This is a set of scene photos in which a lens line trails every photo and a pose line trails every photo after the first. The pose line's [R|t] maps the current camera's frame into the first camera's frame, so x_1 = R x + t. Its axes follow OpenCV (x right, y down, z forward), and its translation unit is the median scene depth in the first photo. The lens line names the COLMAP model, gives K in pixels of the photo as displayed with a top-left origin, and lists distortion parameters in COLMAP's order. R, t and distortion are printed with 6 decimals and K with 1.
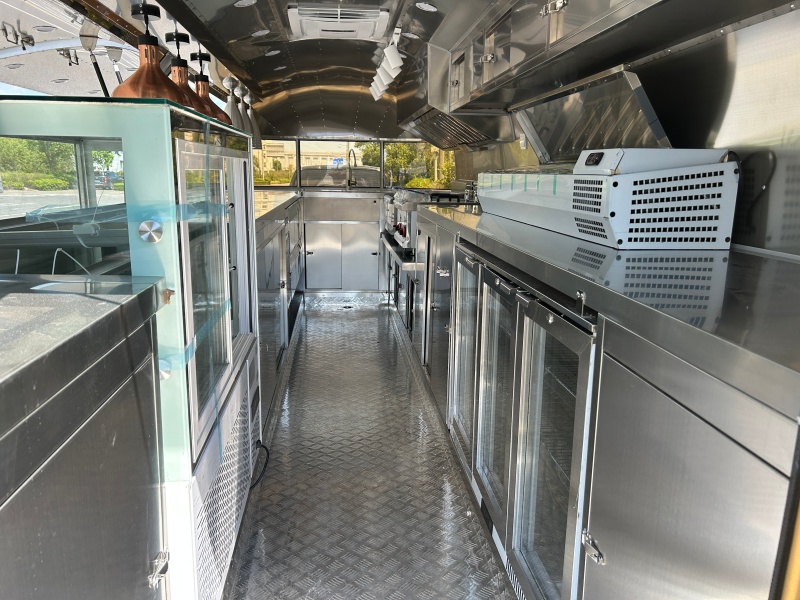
lens RADIAL K [[611.7, 0, 400.0], [0, 611.7, 300.0], [0, 0, 1]] dist [0.045264, -0.002217]
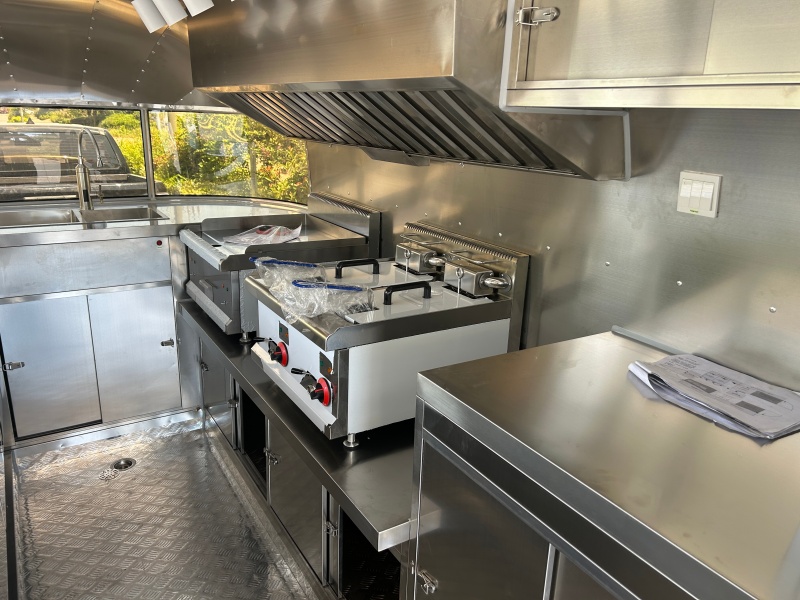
lens RADIAL K [[611.7, 0, 400.0], [0, 611.7, 300.0], [0, 0, 1]] dist [0.045264, -0.002217]
pose [[0.898309, -0.114910, 0.424073, -0.077189], [0.068896, 0.990094, 0.122341, -0.153163], [-0.433930, -0.080683, 0.897327, 0.439052]]
